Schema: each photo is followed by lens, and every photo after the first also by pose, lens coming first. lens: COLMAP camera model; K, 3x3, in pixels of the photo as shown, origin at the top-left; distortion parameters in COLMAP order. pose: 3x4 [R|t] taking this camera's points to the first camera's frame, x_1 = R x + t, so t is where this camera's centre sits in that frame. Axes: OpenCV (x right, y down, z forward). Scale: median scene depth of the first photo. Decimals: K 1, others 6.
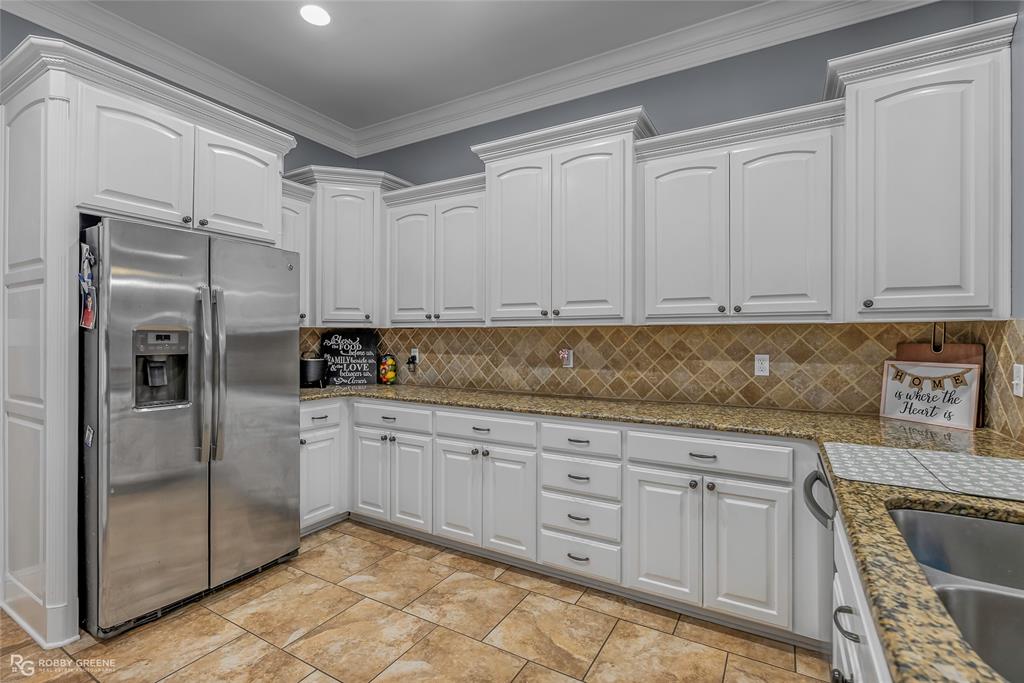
lens RADIAL K [[469.0, 0, 512.1], [0, 469.0, 337.3], [0, 0, 1]] dist [-0.000540, 0.000170]
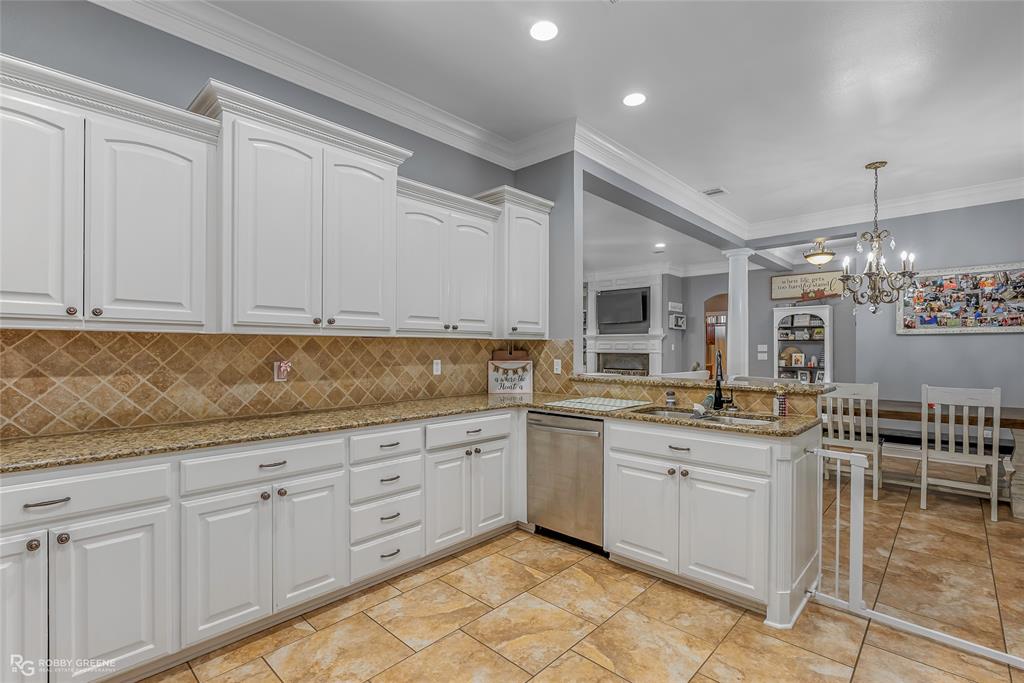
lens RADIAL K [[472.1, 0, 514.1], [0, 472.1, 351.6], [0, 0, 1]] dist [-0.001495, 0.000173]
pose [[0.229359, -0.009168, 0.973299, -0.759648], [-0.002479, 0.999947, 0.010003, -0.002081], [-0.973339, -0.004707, 0.229324, 0.437538]]
